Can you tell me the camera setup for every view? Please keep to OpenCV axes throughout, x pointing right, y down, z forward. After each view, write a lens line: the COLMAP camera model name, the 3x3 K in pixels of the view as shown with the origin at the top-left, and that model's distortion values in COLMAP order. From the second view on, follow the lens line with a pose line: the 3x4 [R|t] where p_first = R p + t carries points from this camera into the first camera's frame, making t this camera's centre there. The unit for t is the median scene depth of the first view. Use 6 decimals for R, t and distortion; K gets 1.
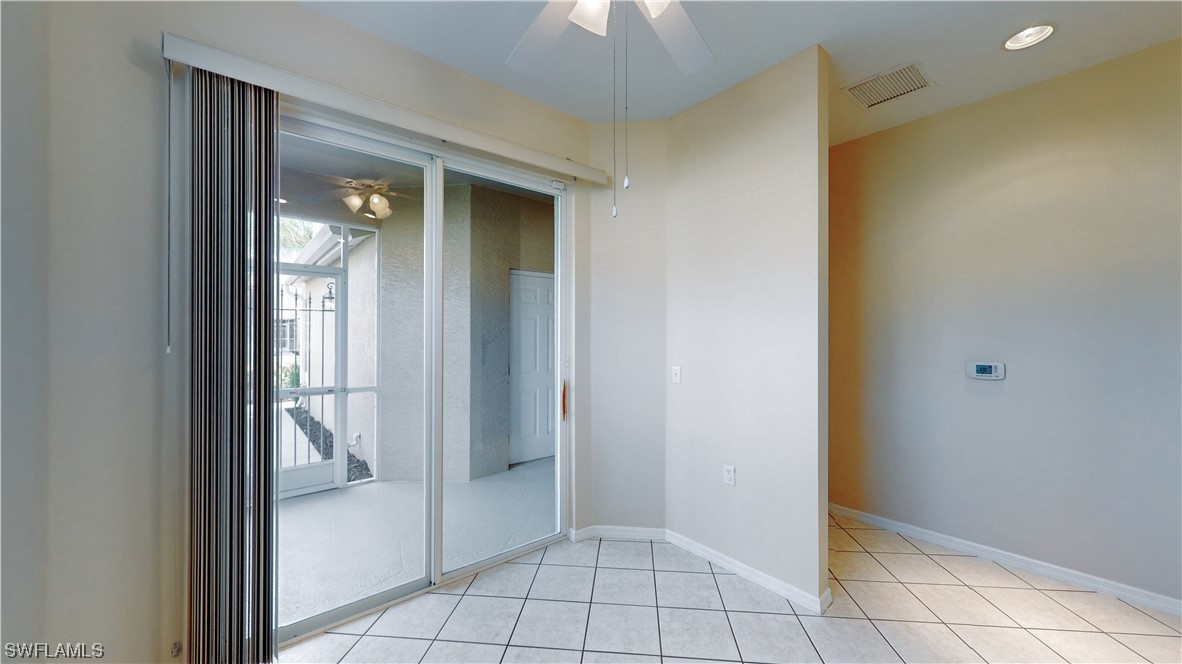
lens RADIAL K [[434.5, 0, 591.0], [0, 434.5, 332.0], [0, 0, 1]] dist [0.000488, 0.000247]
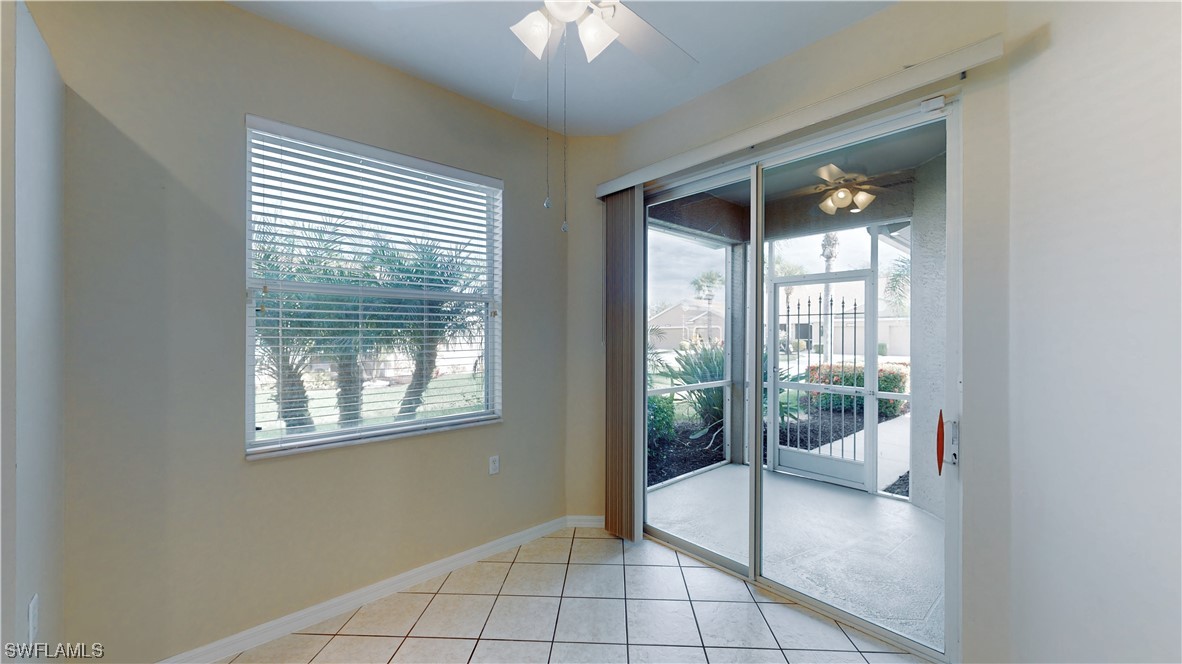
lens RADIAL K [[434.5, 0, 591.0], [0, 434.5, 332.0], [0, 0, 1]] dist [0.000488, 0.000247]
pose [[0.048962, -0.006700, -0.998778, 0.524678], [0.002407, 0.999975, -0.006590, 0.000447], [0.998798, -0.002081, 0.048976, 0.454313]]
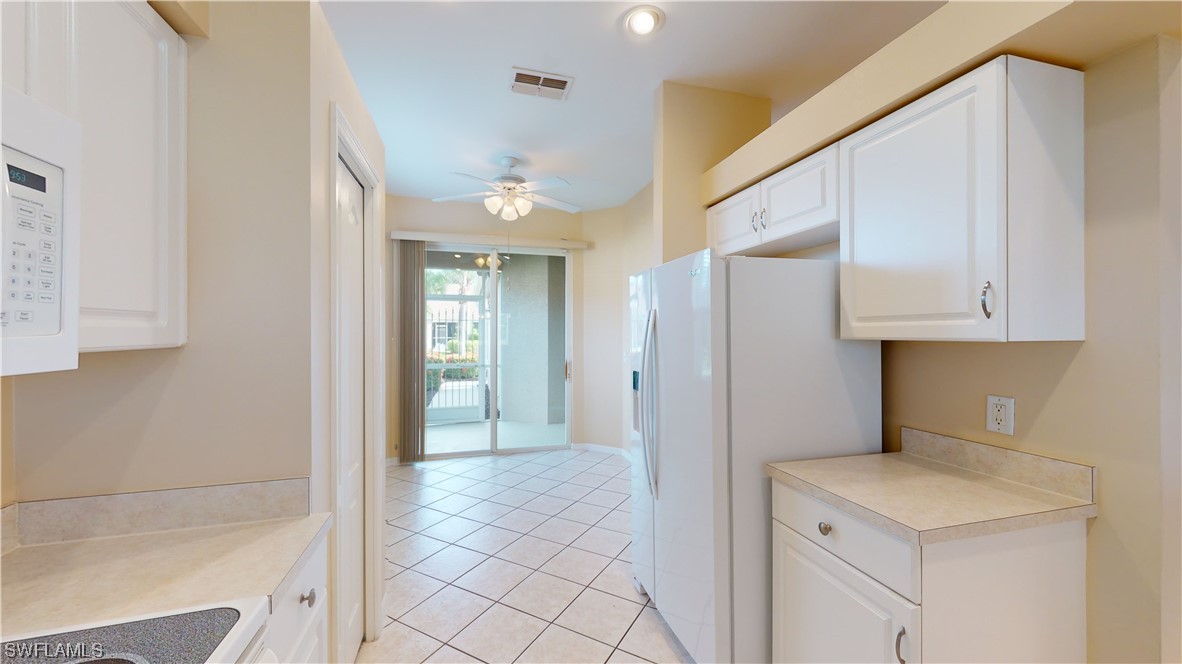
lens RADIAL K [[434.5, 0, 591.0], [0, 434.5, 332.0], [0, 0, 1]] dist [0.000488, 0.000247]
pose [[0.916779, -0.002490, -0.399388, 0.730441], [0.003454, 0.999993, 0.001694, -0.003446], [0.399381, -0.002932, 0.916780, -0.587770]]
